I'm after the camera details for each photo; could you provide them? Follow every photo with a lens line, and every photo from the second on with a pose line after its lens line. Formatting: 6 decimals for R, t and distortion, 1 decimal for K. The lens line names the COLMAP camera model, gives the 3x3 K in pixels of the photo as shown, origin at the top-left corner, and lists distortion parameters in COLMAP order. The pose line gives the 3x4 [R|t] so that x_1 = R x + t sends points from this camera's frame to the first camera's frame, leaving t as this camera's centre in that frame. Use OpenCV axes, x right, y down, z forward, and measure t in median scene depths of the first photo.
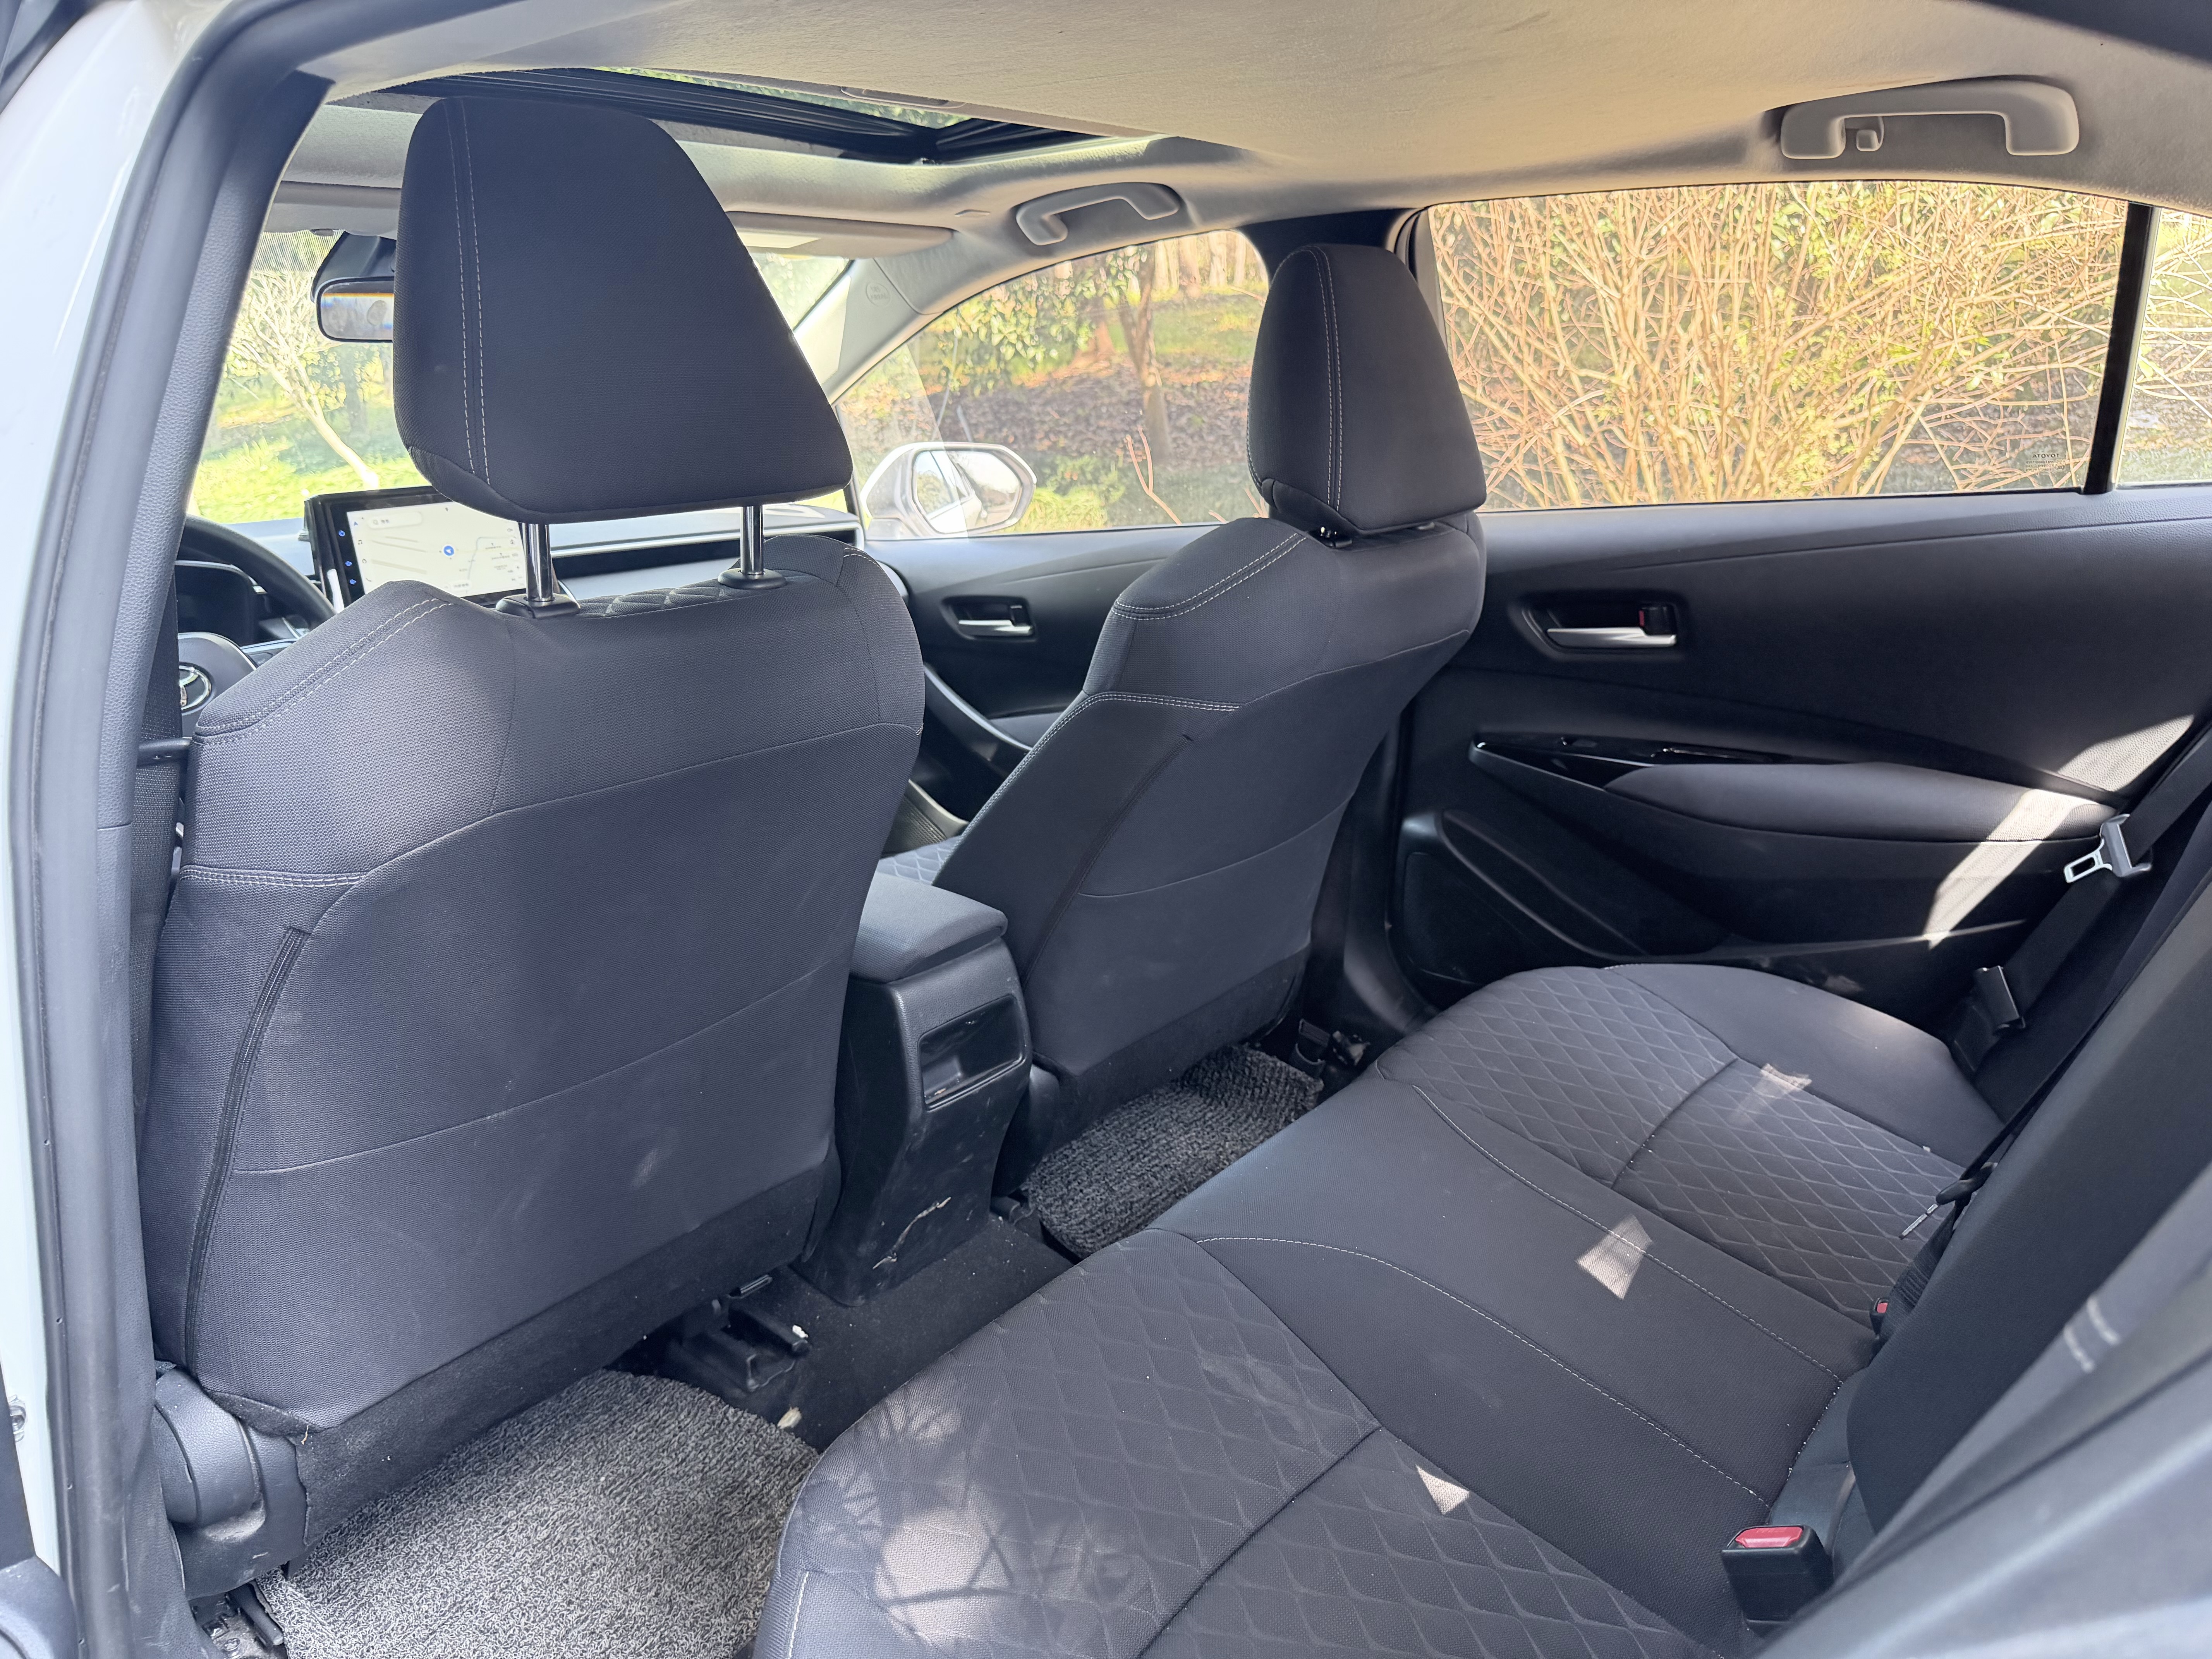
lens RADIAL K [[1560.3, 0, 1086.7], [0, 1560.3, 820.6], [0, 0, 1]] dist [0.042893, -0.056840]
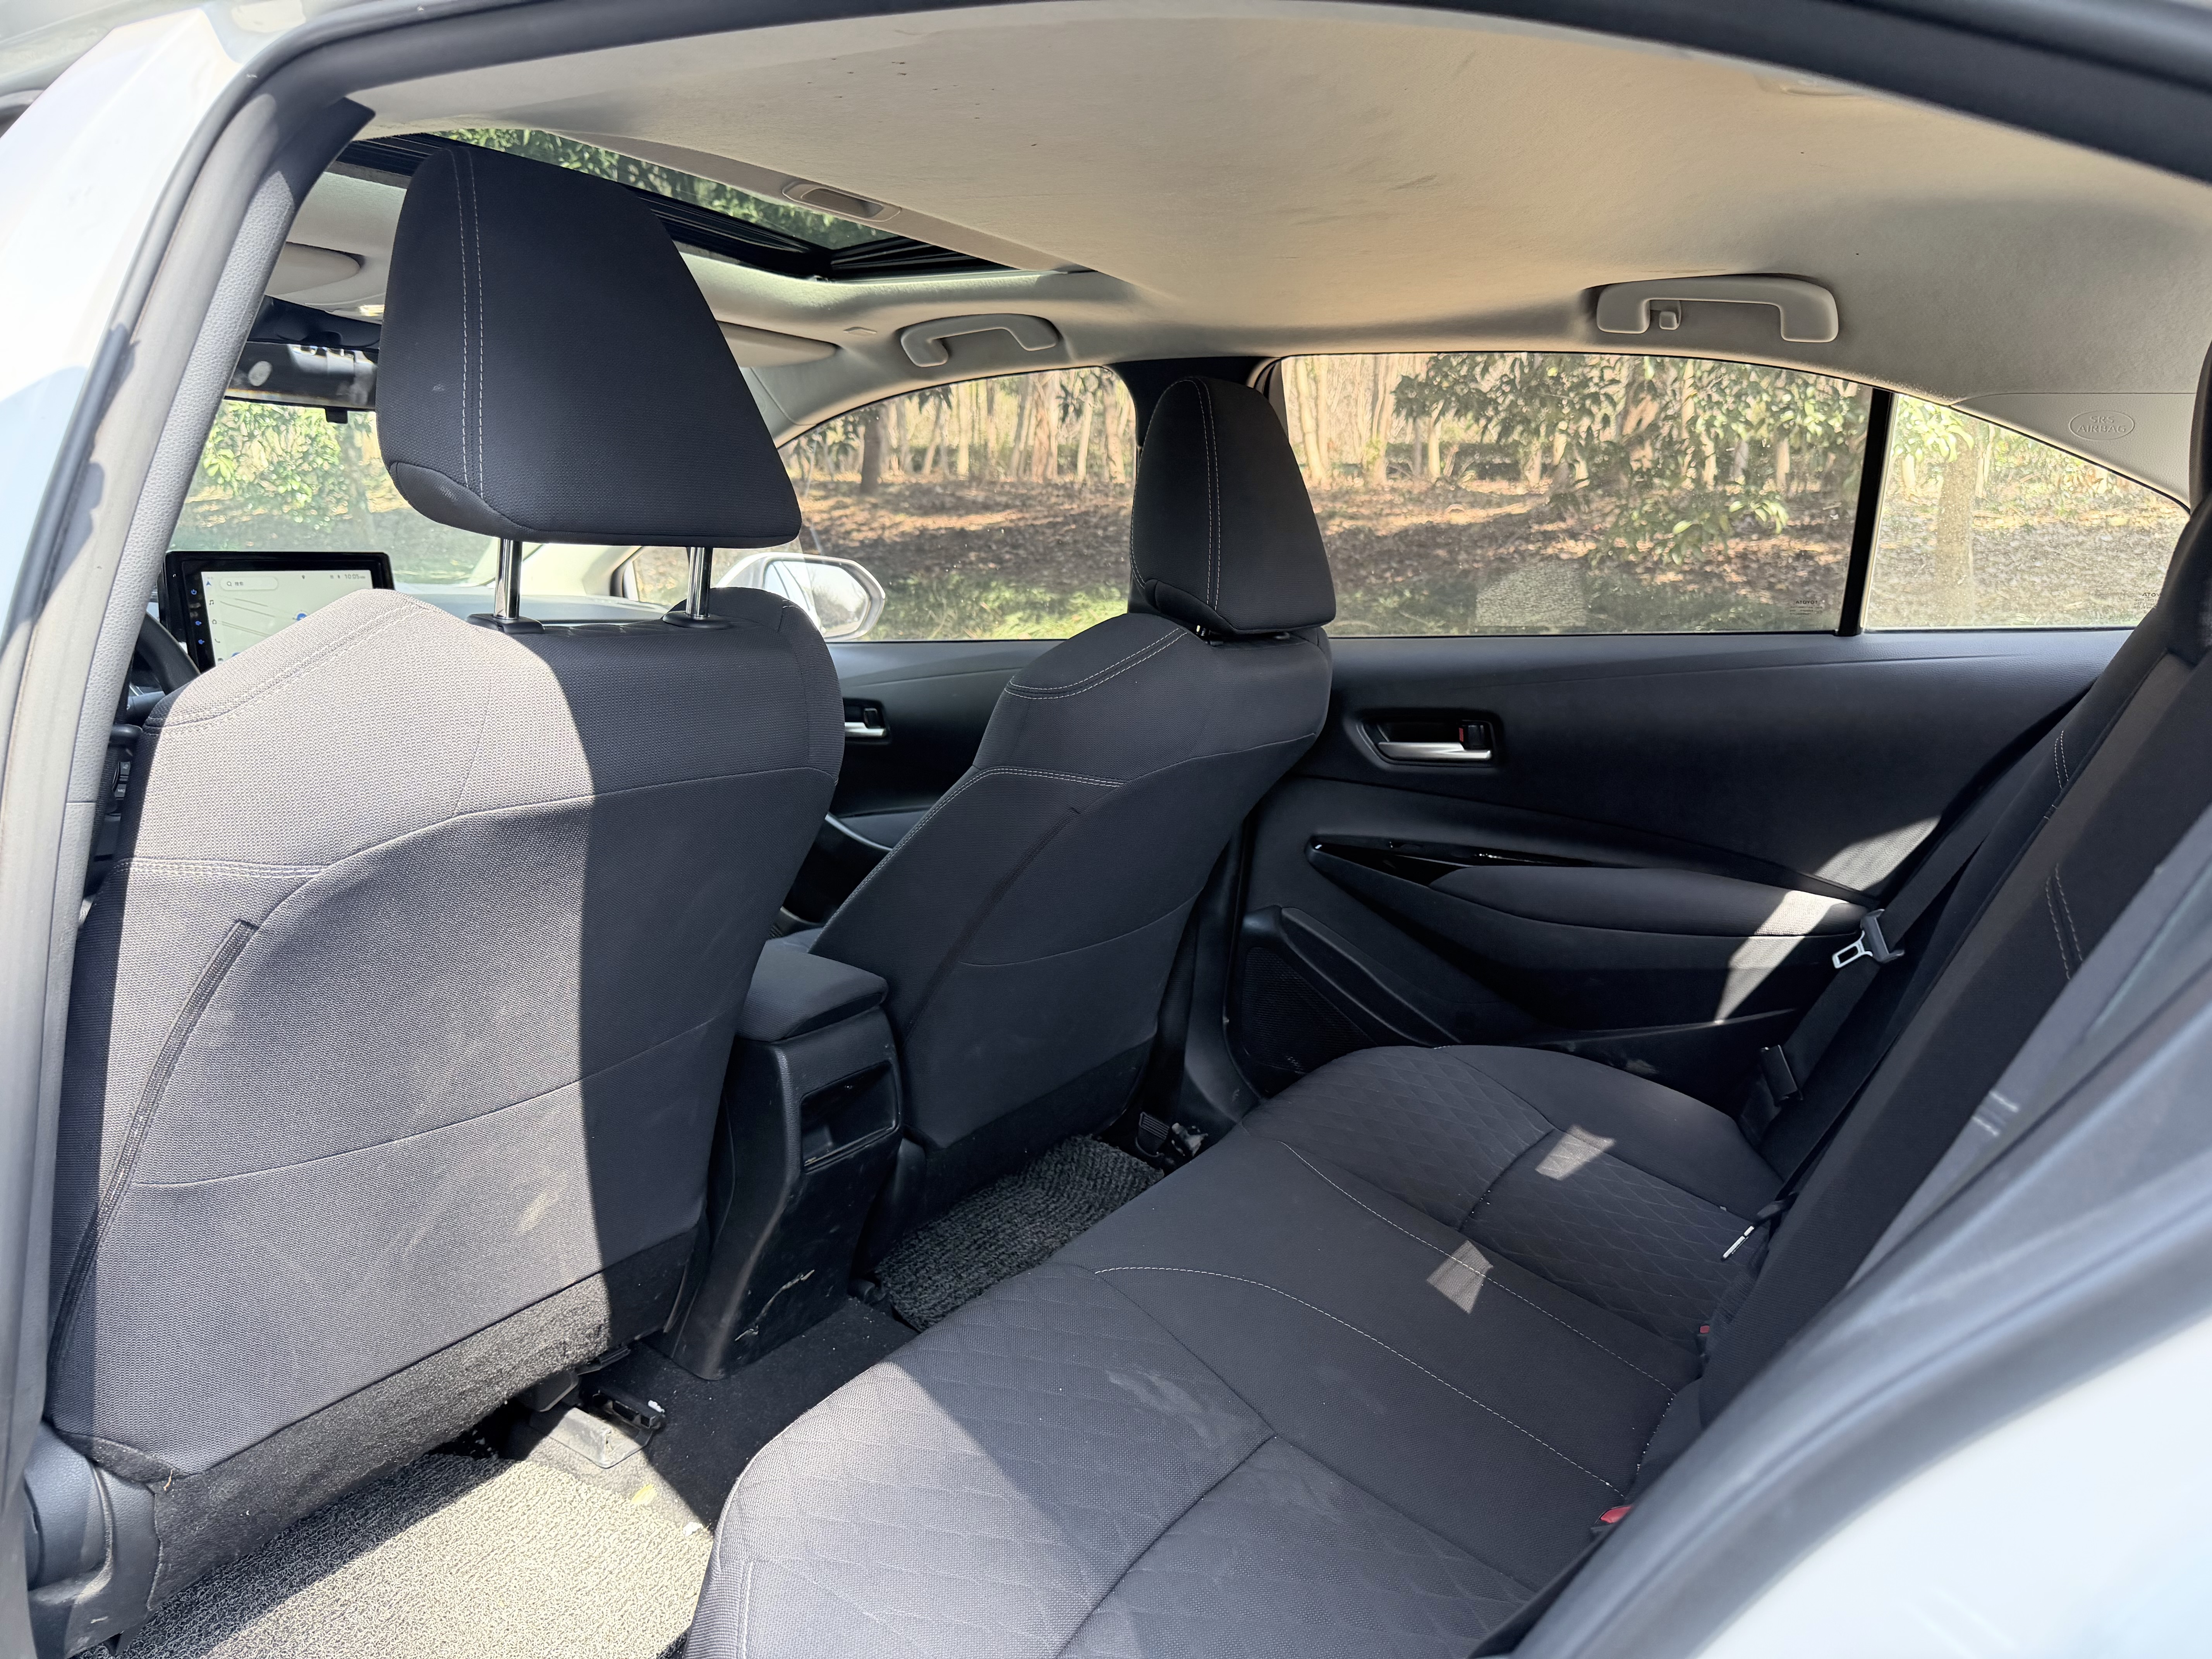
lens RADIAL K [[1560.3, 0, 1100.9], [0, 1560.3, 826.8], [0, 0, 1]] dist [0.042893, -0.056840]
pose [[0.987832, 0.036561, 0.151163, -0.070315], [-0.021572, 0.994790, -0.099638, 0.057288], [-0.154019, 0.095165, 0.983474, -0.043331]]
